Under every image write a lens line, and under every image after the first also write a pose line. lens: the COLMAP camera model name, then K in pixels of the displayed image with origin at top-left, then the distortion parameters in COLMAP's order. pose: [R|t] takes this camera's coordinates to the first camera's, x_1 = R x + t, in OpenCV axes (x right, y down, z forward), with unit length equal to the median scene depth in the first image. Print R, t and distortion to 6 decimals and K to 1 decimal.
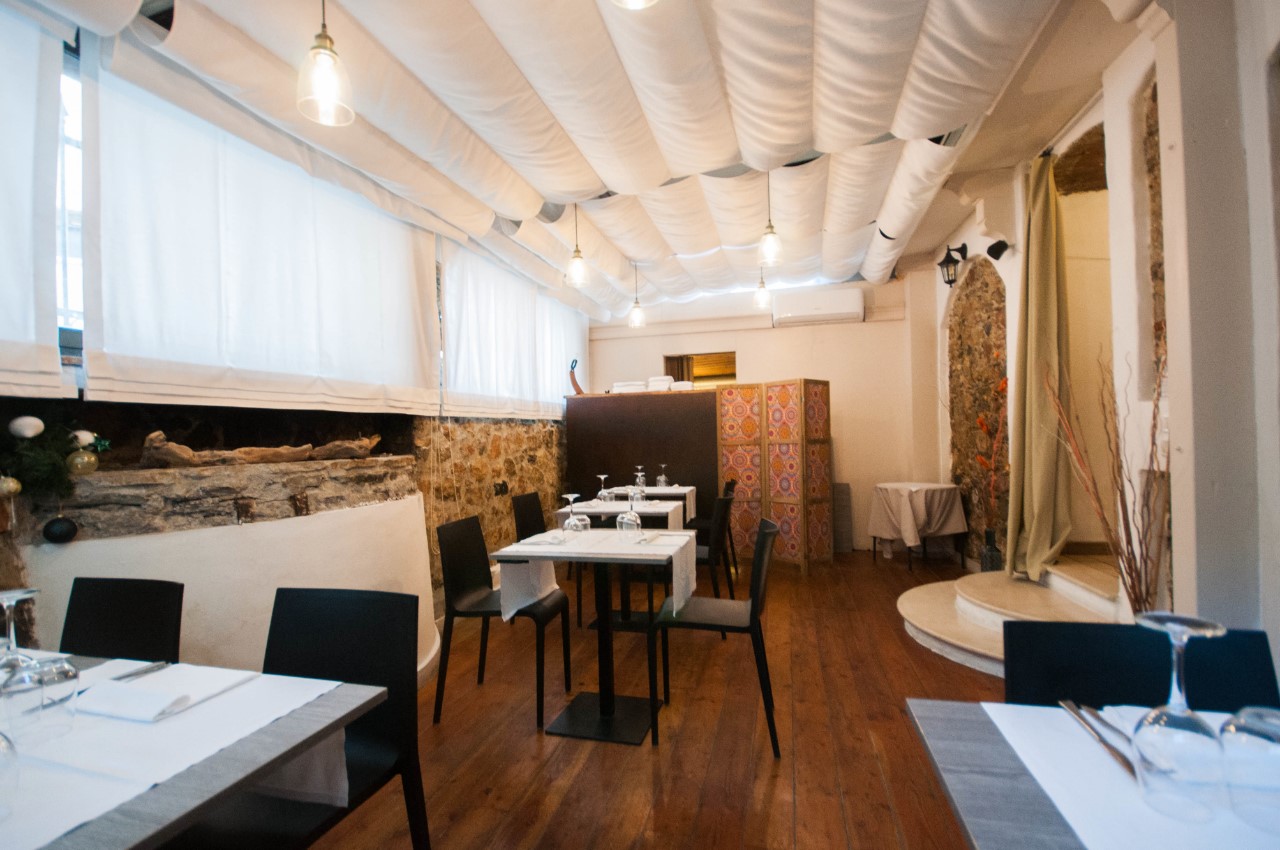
lens RADIAL K [[597.2, 0, 633.1], [0, 597.2, 439.1], [0, 0, 1]] dist [0.002937, -0.008198]
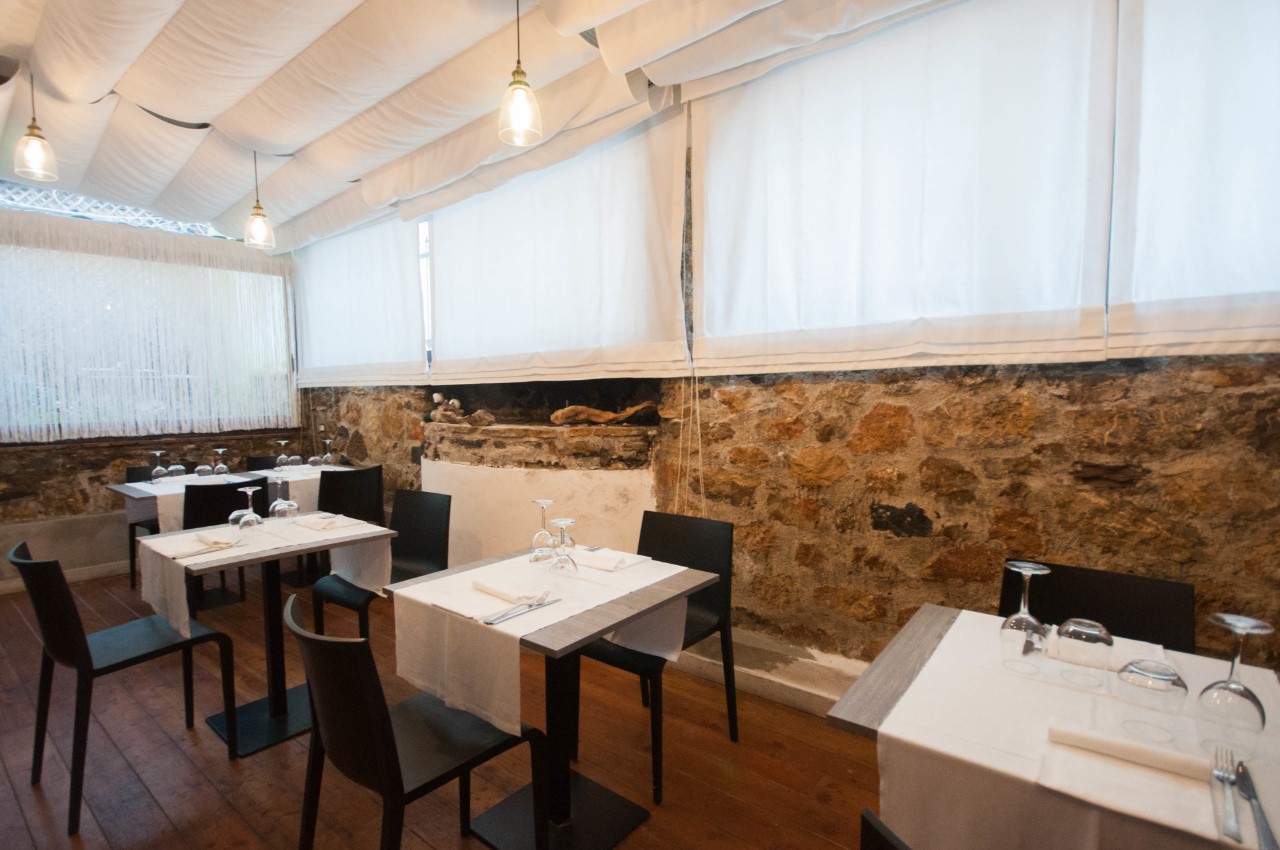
lens RADIAL K [[597.2, 0, 633.1], [0, 597.2, 439.1], [0, 0, 1]] dist [0.002937, -0.008198]
pose [[-0.395637, 0.098466, -0.913113, 0.328580], [0.016497, 0.994837, 0.100131, -0.035044], [0.918259, 0.024552, -0.395219, 1.140102]]
